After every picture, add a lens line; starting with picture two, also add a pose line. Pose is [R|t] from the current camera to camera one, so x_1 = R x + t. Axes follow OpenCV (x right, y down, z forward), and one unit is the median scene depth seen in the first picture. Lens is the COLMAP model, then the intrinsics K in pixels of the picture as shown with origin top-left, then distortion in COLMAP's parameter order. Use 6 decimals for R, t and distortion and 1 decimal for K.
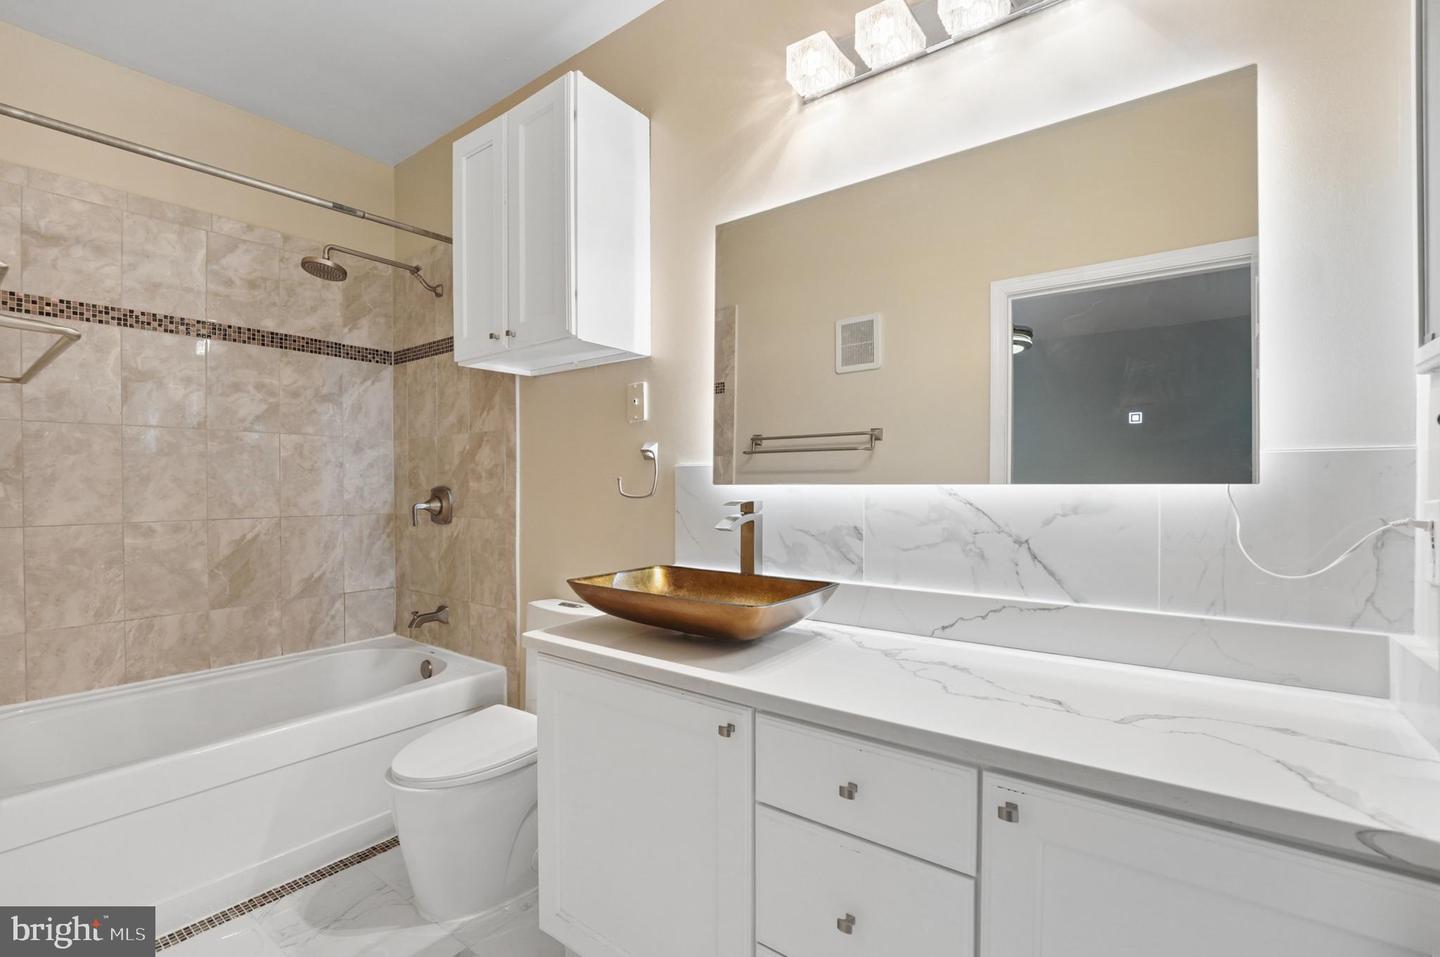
lens RADIAL K [[650.6, 0, 711.7], [0, 650.6, 487.1], [0, 0, 1]] dist [-0.024432, 0.002543]
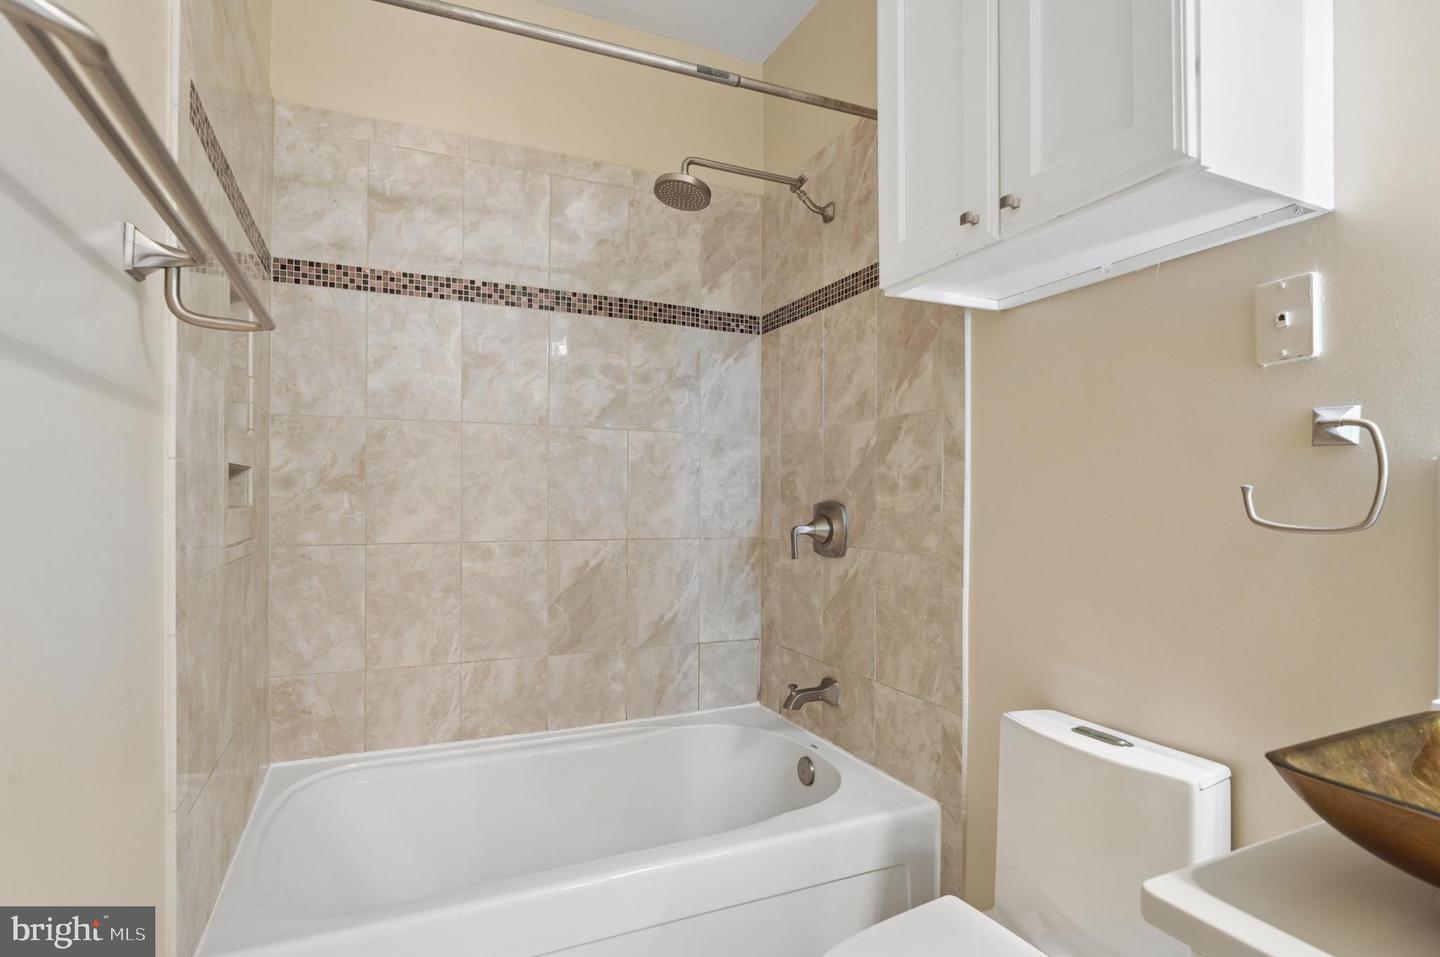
lens RADIAL K [[730.3, 0, 719.8], [0, 730.3, 483.0], [0, 0, 1]] dist [-0.000830, -0.000355]
pose [[0.890627, -0.001536, -0.454732, -0.191145], [-0.010402, 0.999664, -0.023750, -0.000546], [0.454616, 0.025883, 0.890312, 0.296868]]
